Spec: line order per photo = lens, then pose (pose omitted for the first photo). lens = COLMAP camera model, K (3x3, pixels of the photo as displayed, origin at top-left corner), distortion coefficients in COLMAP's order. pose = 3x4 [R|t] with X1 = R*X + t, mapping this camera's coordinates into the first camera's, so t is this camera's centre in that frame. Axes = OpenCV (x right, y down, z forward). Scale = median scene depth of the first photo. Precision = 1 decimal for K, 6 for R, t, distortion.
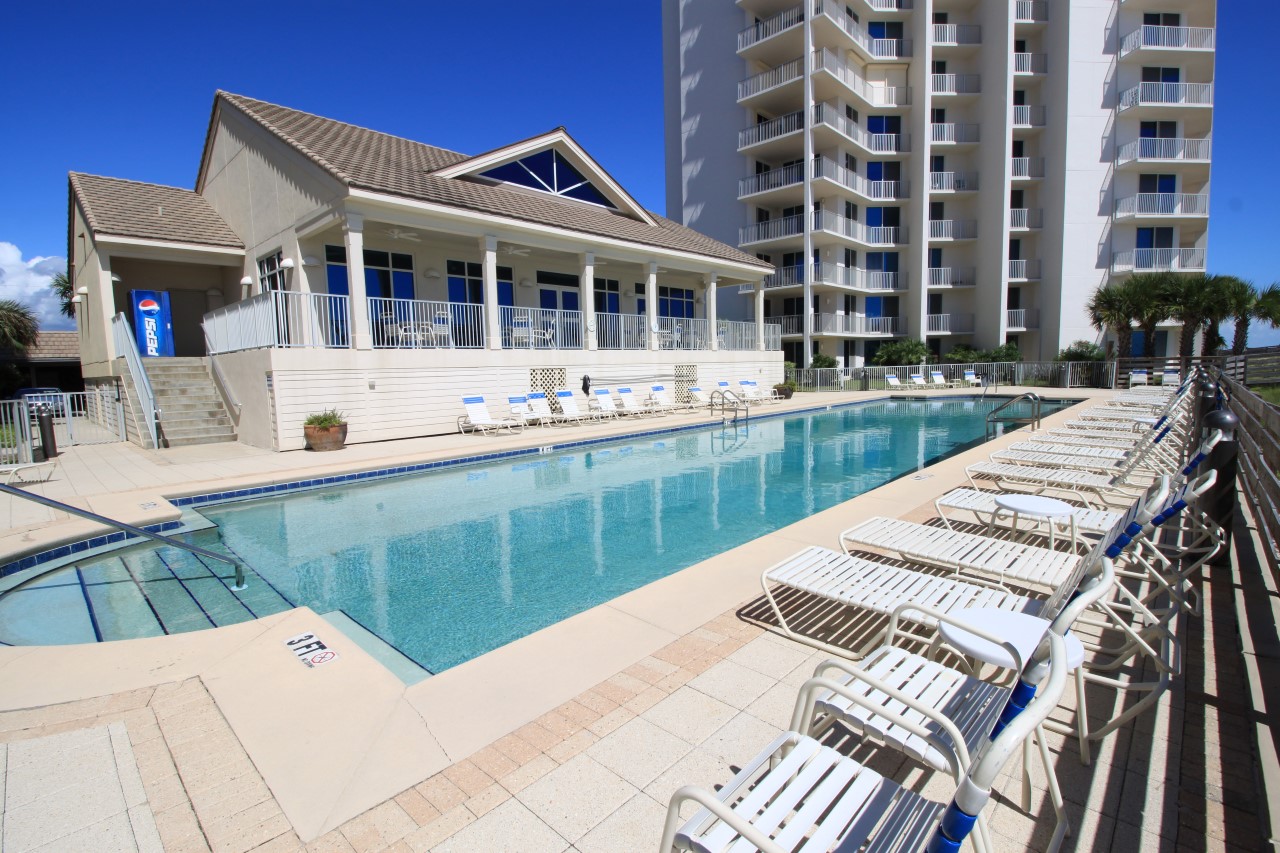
lens RADIAL K [[593.5, 0, 651.1], [0, 593.5, 425.3], [0, 0, 1]] dist [0.002181, -0.013473]
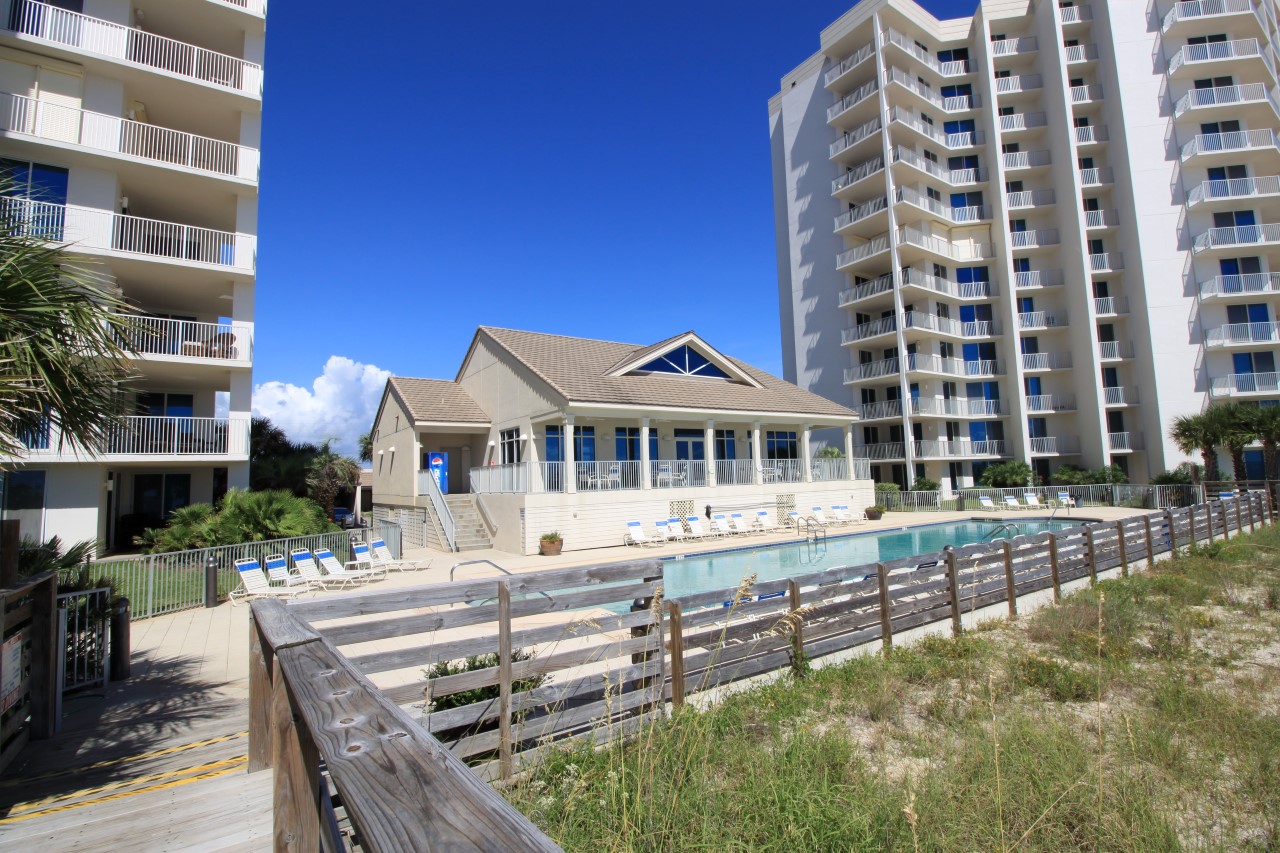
lens RADIAL K [[593.5, 0, 651.1], [0, 593.5, 425.3], [0, 0, 1]] dist [0.002181, -0.013473]
pose [[0.974493, -0.029552, -0.222462, 0.063306], [-0.011835, 0.983145, -0.182442, -0.008922], [0.224104, 0.180421, 0.957719, -0.340856]]
